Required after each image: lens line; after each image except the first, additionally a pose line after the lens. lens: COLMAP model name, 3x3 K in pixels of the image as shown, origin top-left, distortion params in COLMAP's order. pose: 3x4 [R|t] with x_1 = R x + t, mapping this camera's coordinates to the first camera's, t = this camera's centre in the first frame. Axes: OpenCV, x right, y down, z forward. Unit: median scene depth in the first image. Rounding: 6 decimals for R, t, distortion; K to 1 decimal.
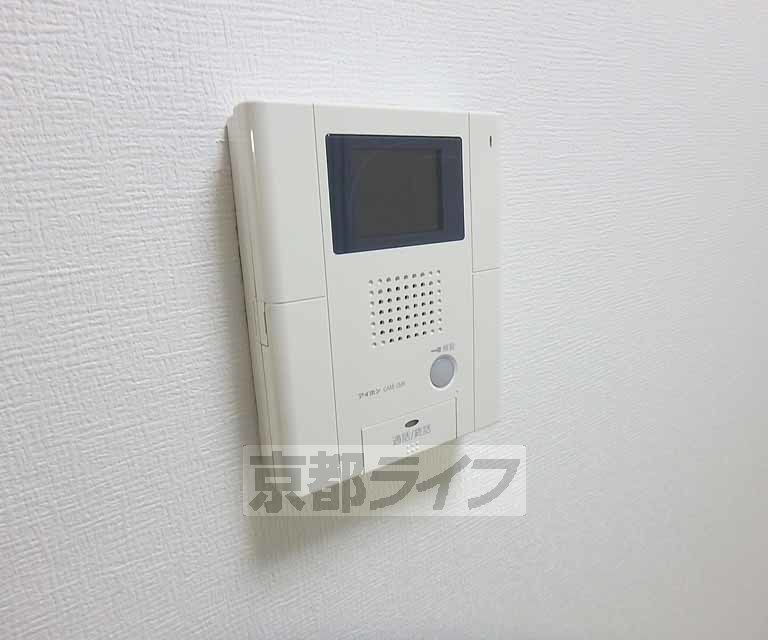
lens RADIAL K [[545.7, 0, 381.0], [0, 545.7, 323.8], [0, 0, 1]] dist [-0.000909, -0.003506]
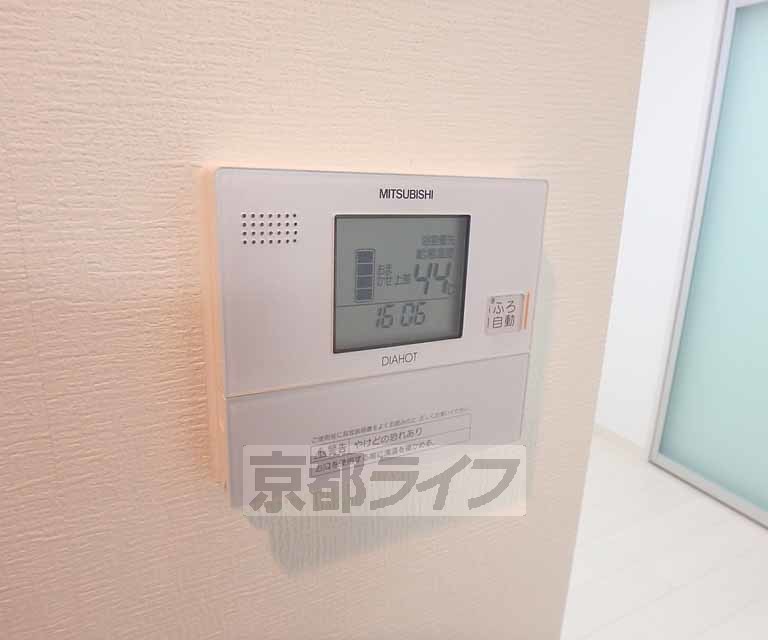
lens RADIAL K [[545.7, 0, 388.5], [0, 545.7, 315.6], [0, 0, 1]] dist [-0.000909, -0.003506]
pose [[0.988139, 0.116283, -0.100295, 0.087087], [-0.113553, 0.992999, 0.032523, 0.047188], [0.103375, -0.020748, 0.994426, 0.252310]]
